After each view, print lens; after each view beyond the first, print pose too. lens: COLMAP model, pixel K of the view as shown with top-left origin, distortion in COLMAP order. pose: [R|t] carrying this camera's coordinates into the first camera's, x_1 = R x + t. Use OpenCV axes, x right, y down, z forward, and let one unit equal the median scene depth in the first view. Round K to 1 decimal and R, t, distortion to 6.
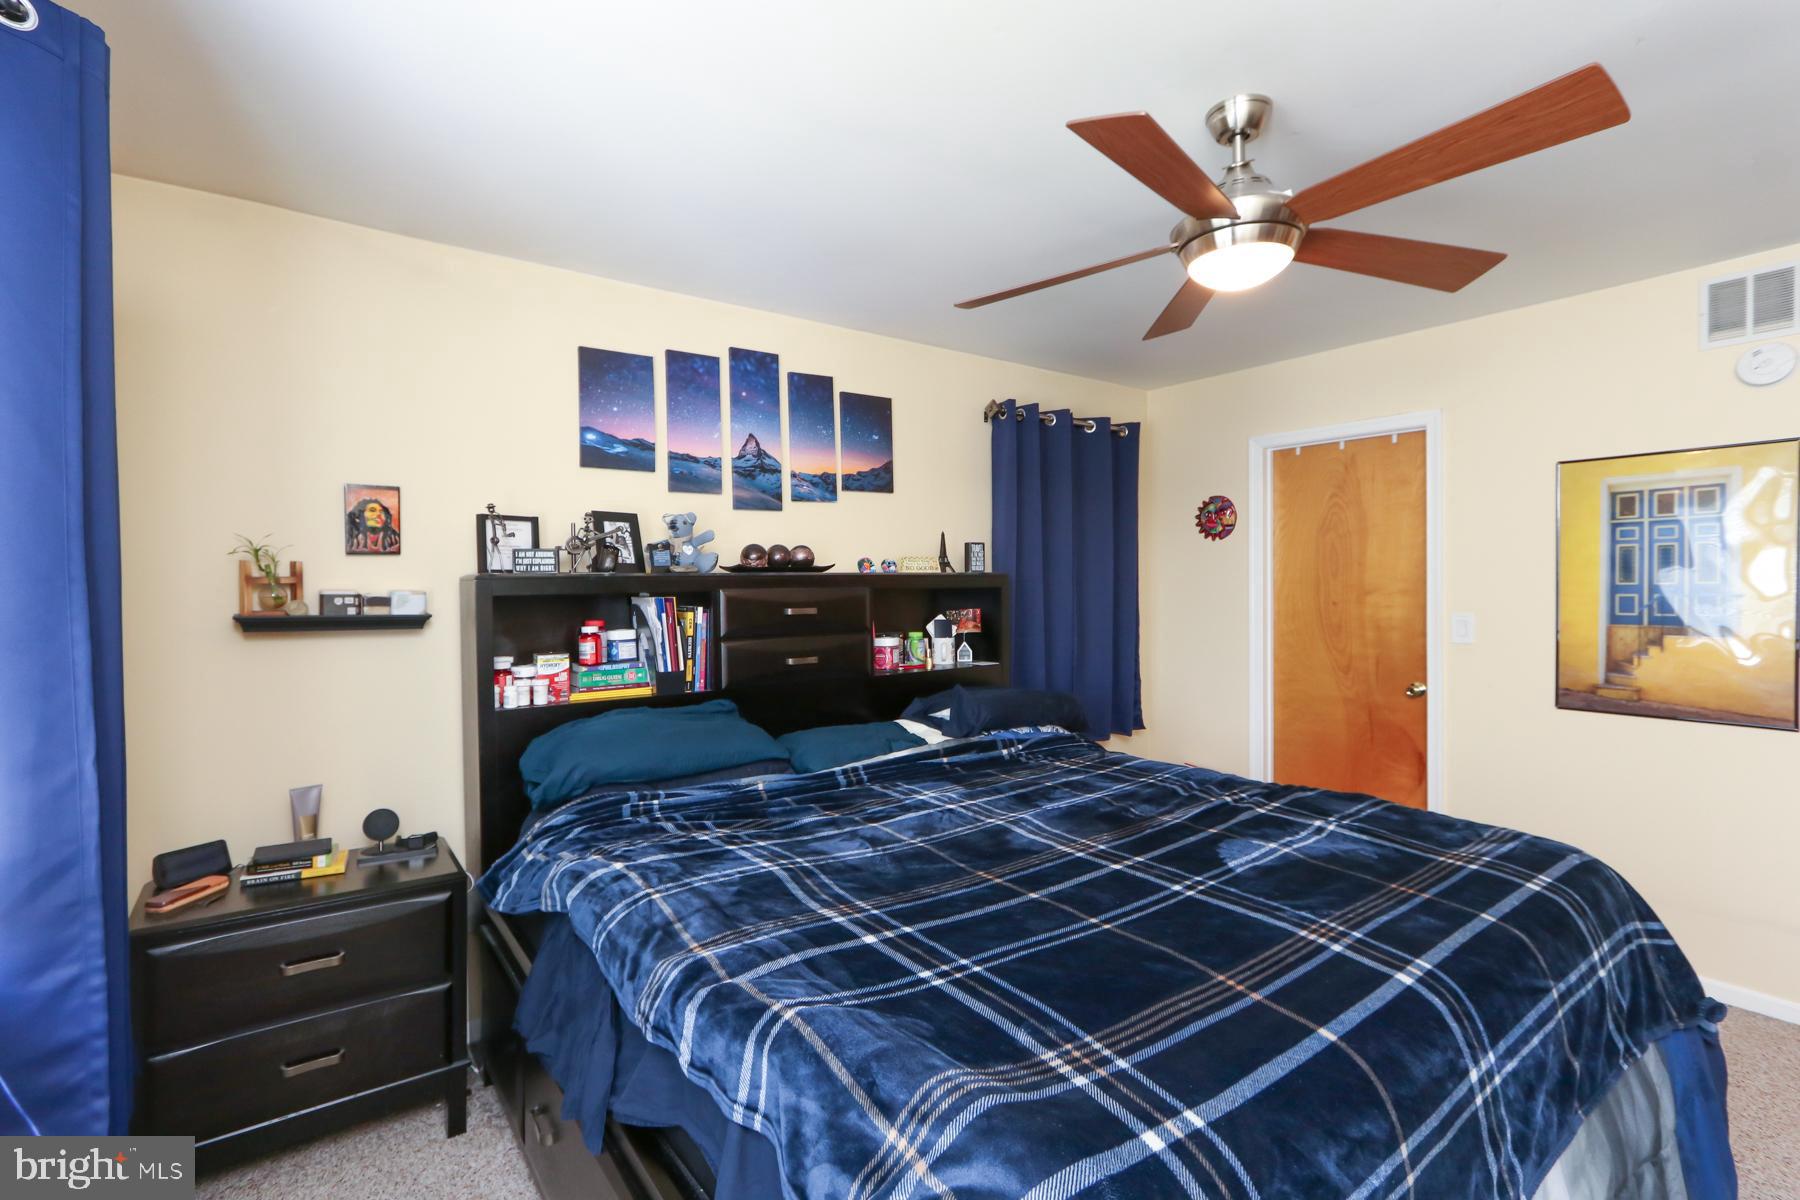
lens RADIAL K [[830.9, 0, 885.2], [0, 830.9, 594.5], [0, 0, 1]] dist [0.000858, 0.000142]
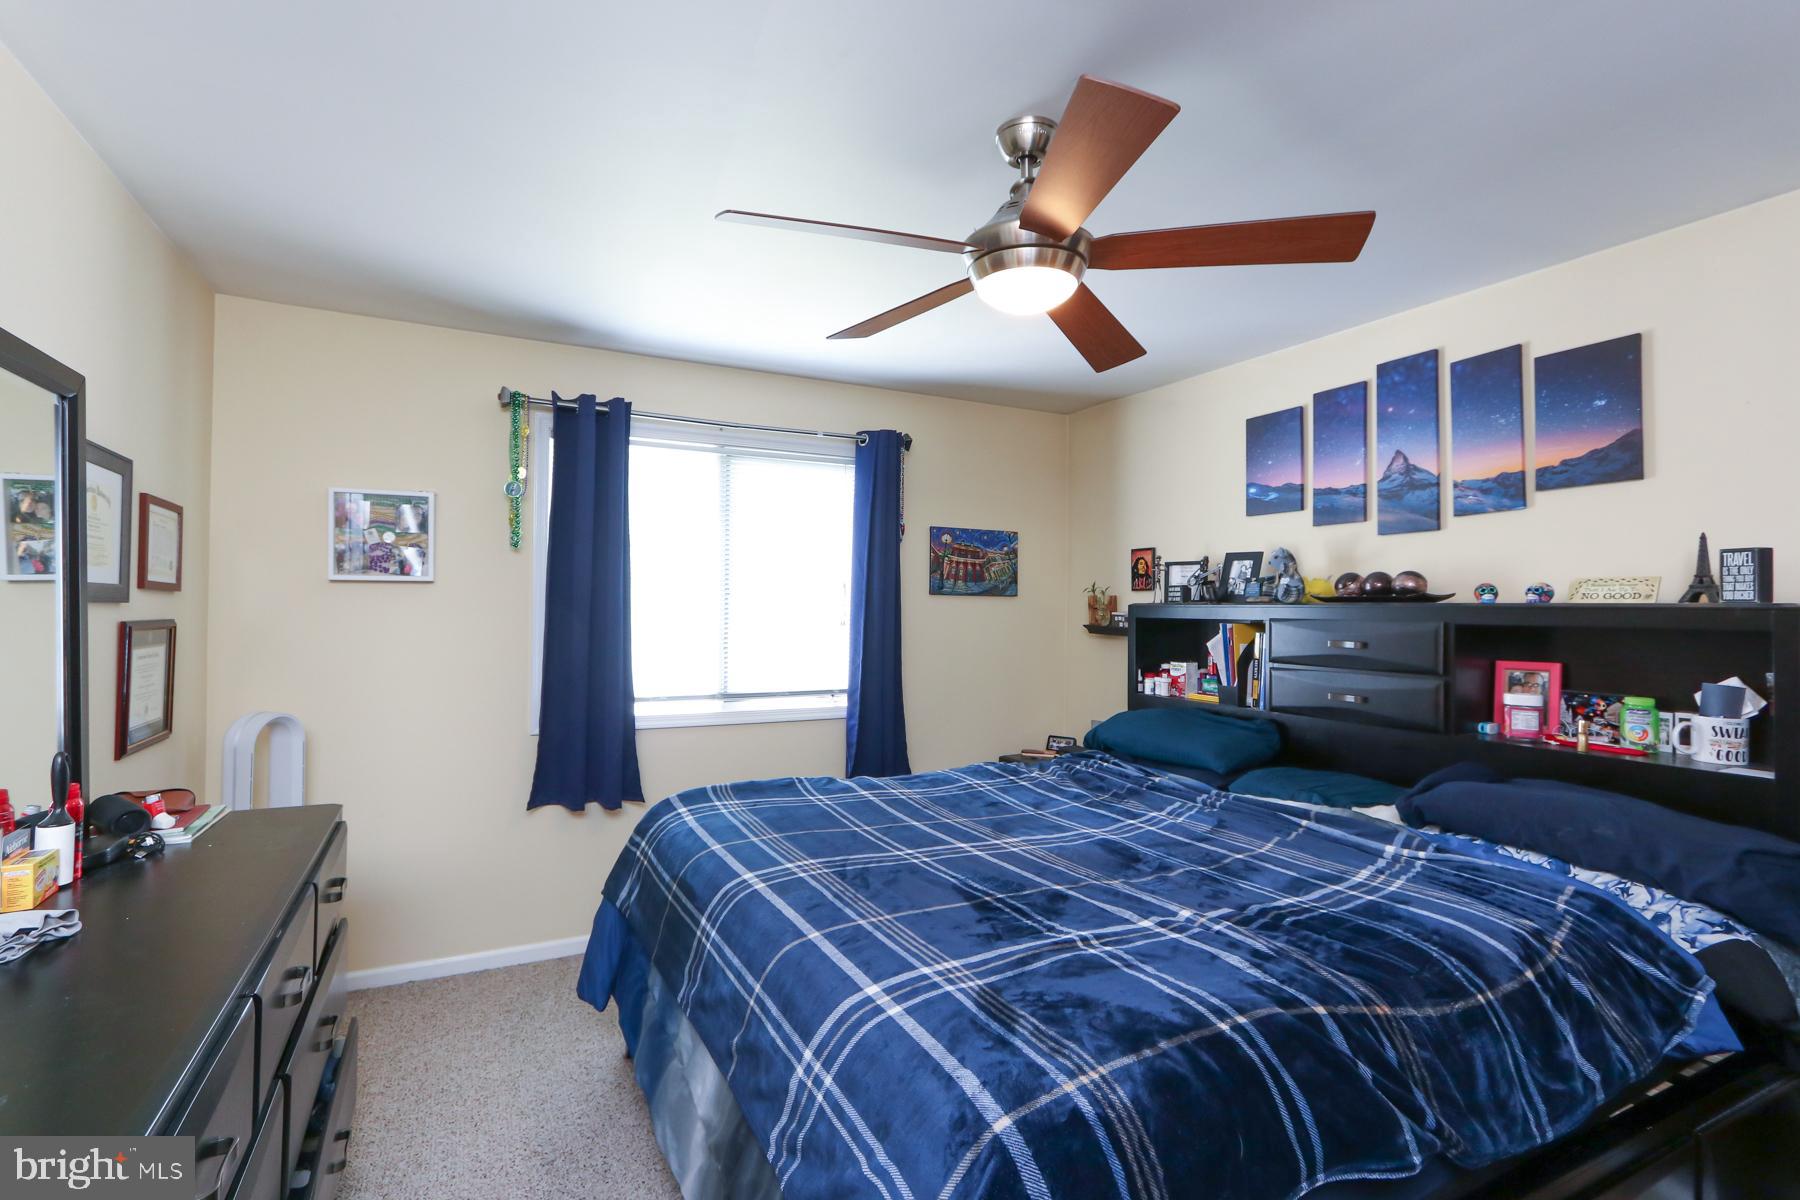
lens RADIAL K [[830.9, 0, 885.2], [0, 830.9, 594.5], [0, 0, 1]] dist [0.000858, 0.000142]
pose [[-0.156934, -0.007455, -0.987581, 0.835696], [-0.025222, 0.999676, -0.003539, -0.017853], [0.987287, 0.024353, -0.157071, 0.597063]]
